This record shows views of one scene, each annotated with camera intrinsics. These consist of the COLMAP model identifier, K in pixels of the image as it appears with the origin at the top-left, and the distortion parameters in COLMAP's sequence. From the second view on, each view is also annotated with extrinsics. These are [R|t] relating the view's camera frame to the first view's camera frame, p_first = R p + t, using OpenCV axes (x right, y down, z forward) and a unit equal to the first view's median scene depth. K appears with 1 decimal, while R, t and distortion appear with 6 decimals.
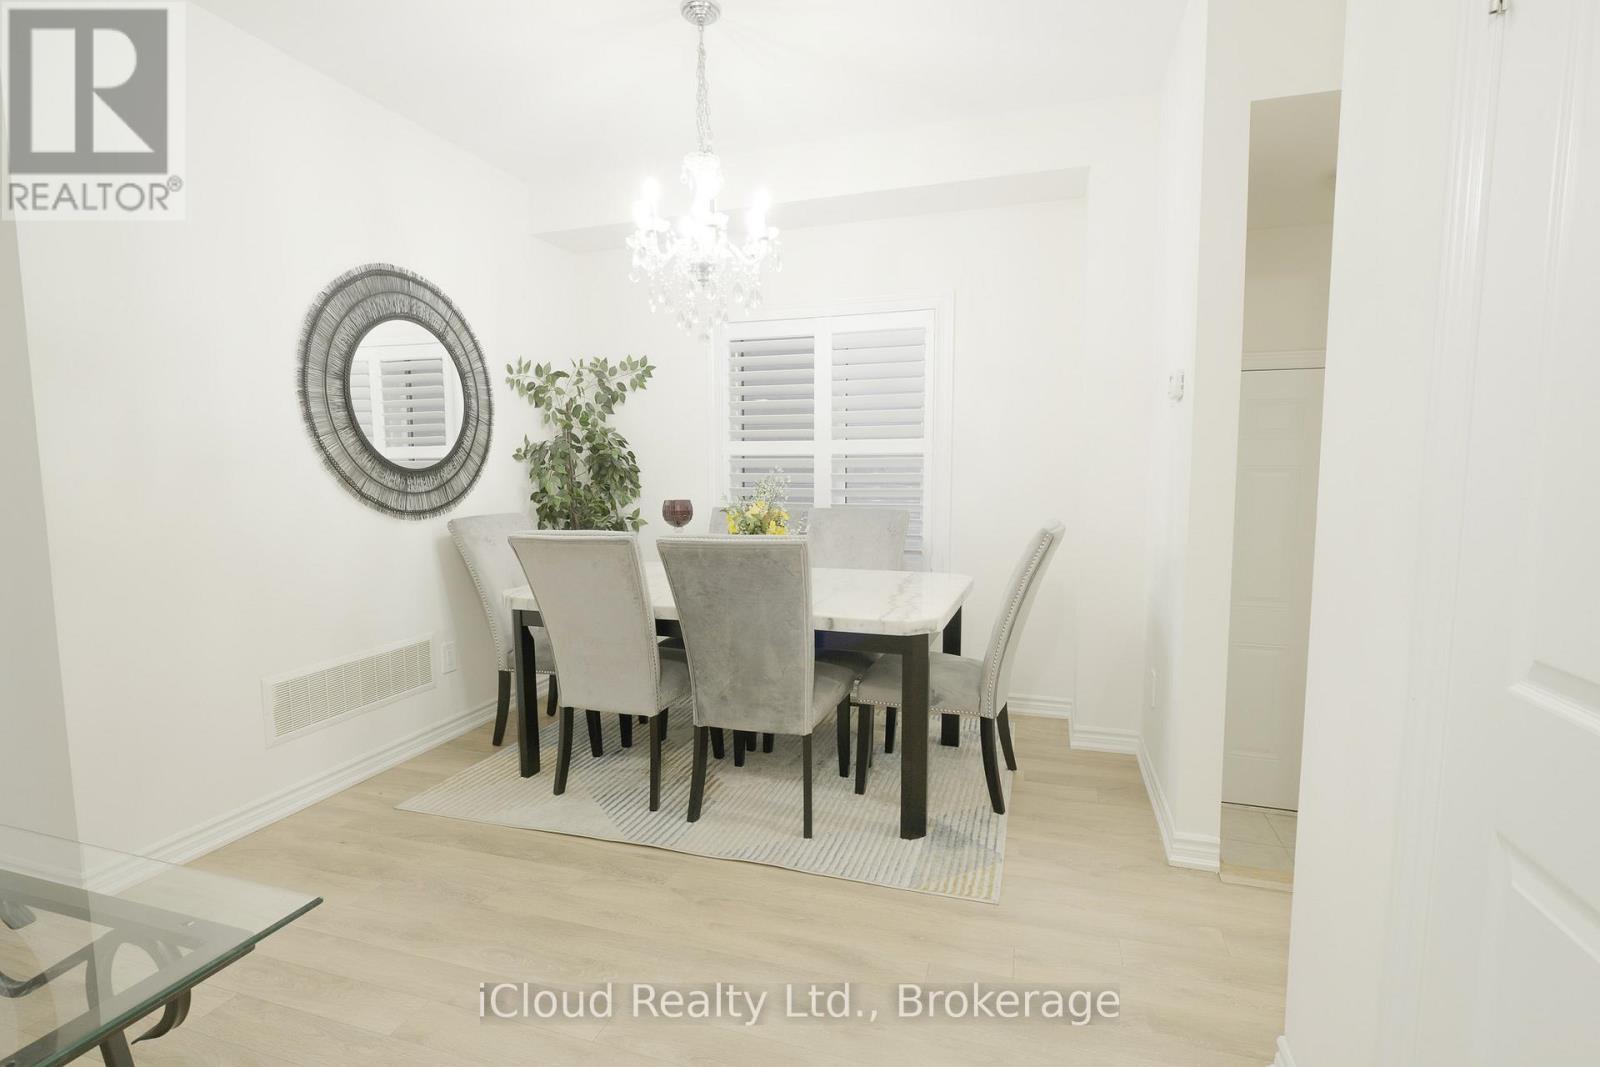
lens RADIAL K [[765.4, 0, 794.0], [0, 765.4, 543.0], [0, 0, 1]] dist [-0.003451, -0.000296]
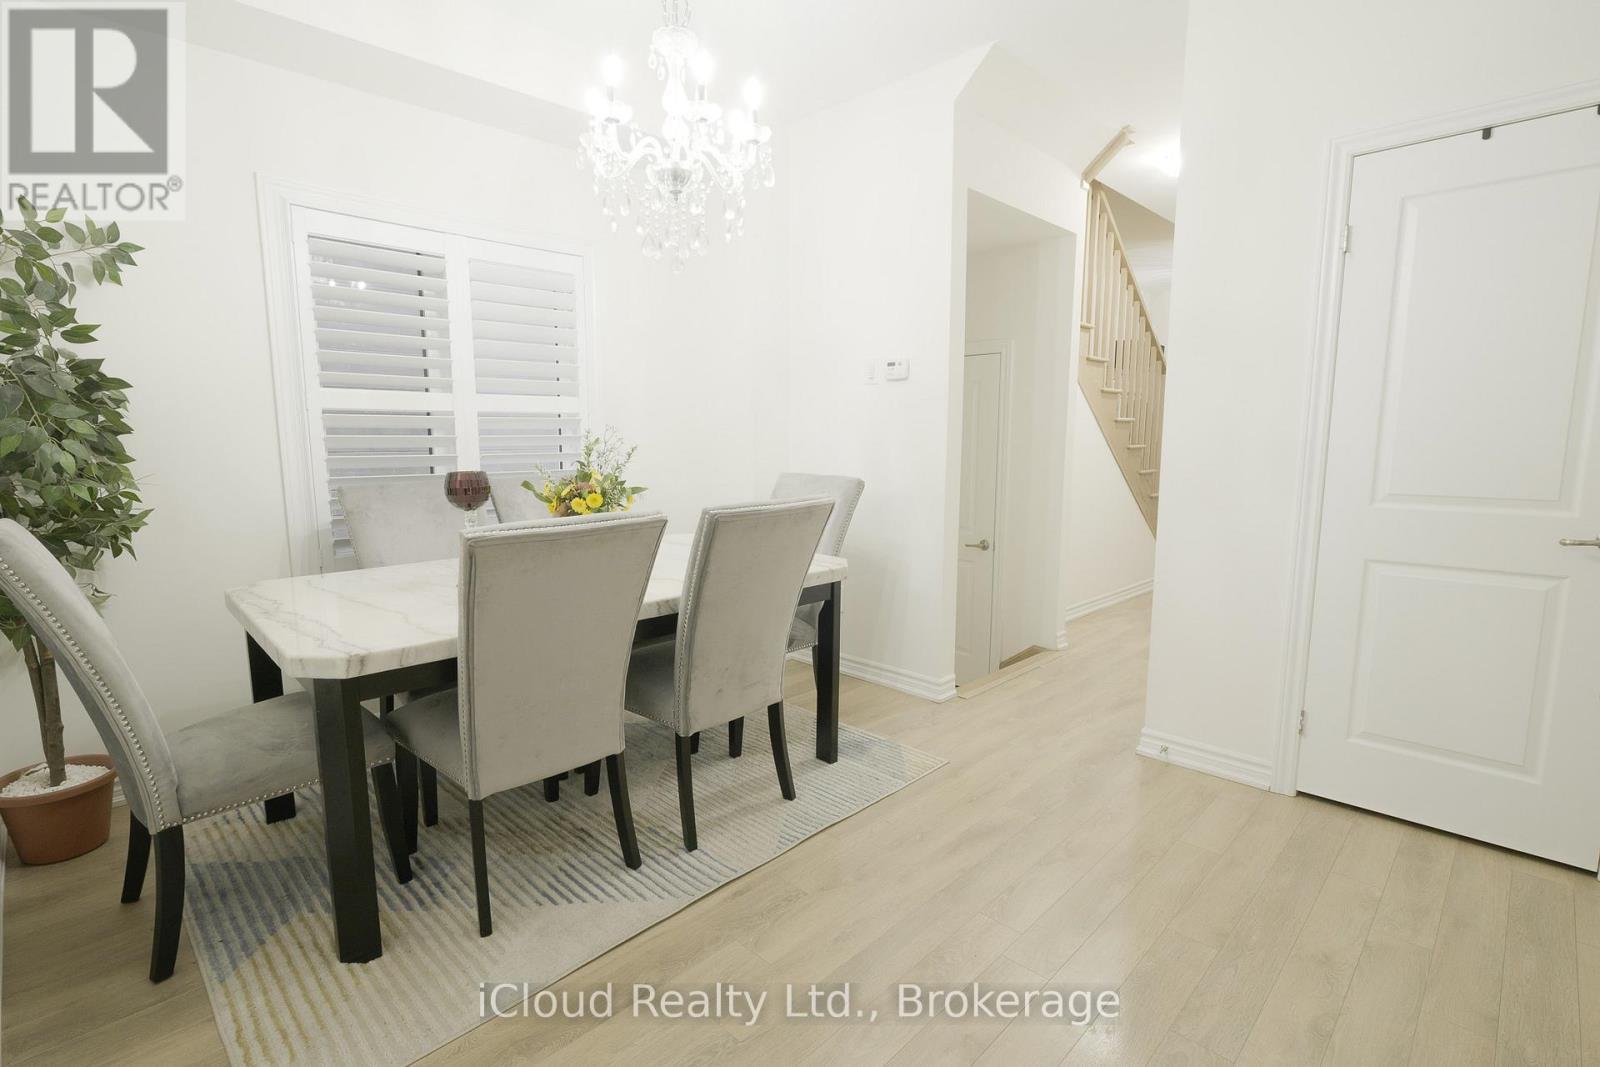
lens RADIAL K [[765.4, 0, 794.0], [0, 765.4, 543.0], [0, 0, 1]] dist [-0.003451, -0.000296]
pose [[0.446963, -0.124326, 0.885871, -0.743051], [0.086464, 0.991663, 0.095548, -0.037648], [-0.890364, 0.033889, 0.453987, 0.480770]]
